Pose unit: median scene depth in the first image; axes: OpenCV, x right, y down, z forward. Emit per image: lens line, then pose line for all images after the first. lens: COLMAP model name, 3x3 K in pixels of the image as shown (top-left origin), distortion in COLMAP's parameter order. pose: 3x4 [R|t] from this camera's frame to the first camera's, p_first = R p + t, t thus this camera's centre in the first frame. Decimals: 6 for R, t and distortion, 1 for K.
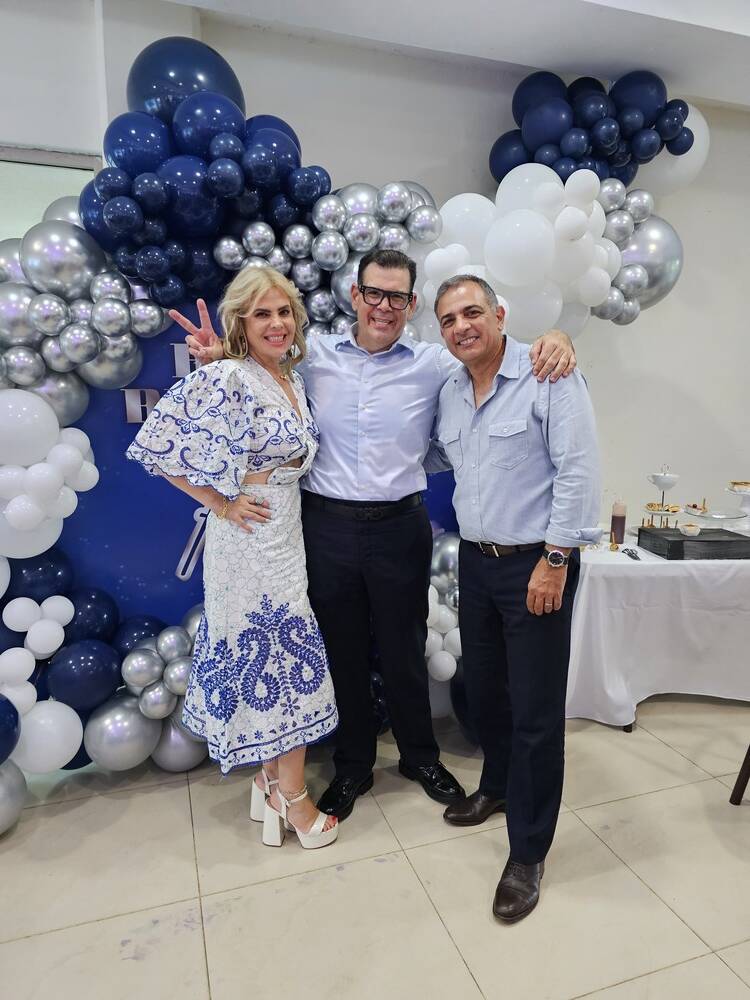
lens RADIAL K [[696.7, 0, 386.2], [0, 696.7, 495.8], [0, 0, 1]] dist [0.039150, -0.028488]
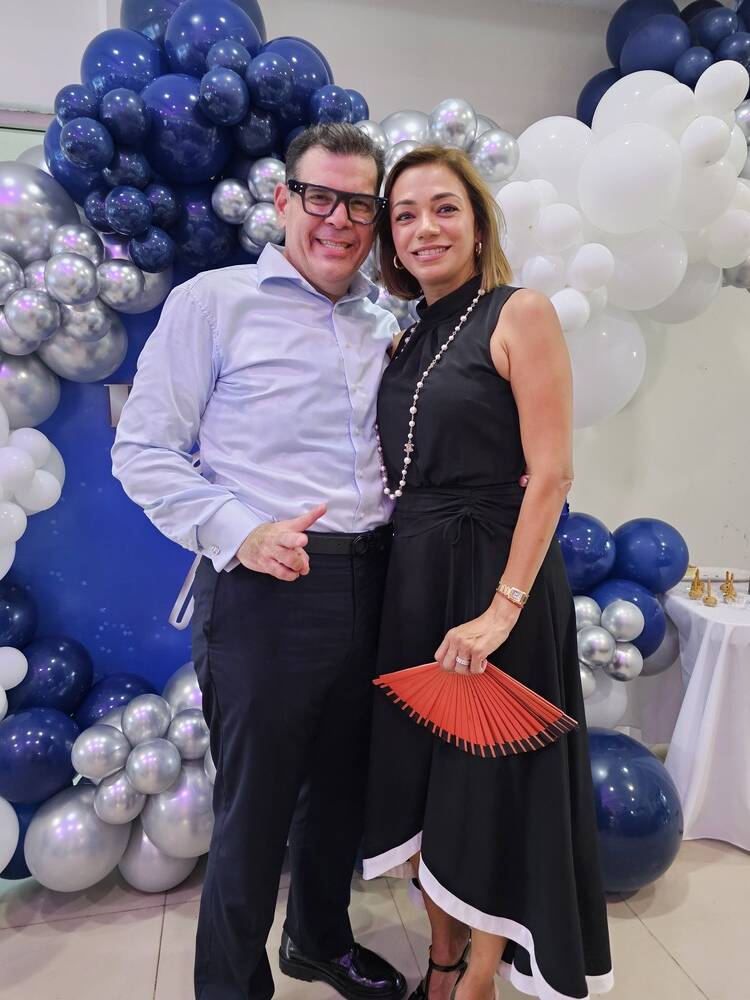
lens RADIAL K [[696.7, 0, 378.0], [0, 696.7, 483.8], [0, 0, 1]] dist [0.039150, -0.028488]
pose [[0.993121, 0.009499, -0.116709, 0.025504], [-0.017753, 0.997397, -0.069885, 0.011116], [0.115742, 0.071476, 0.990704, 0.285998]]
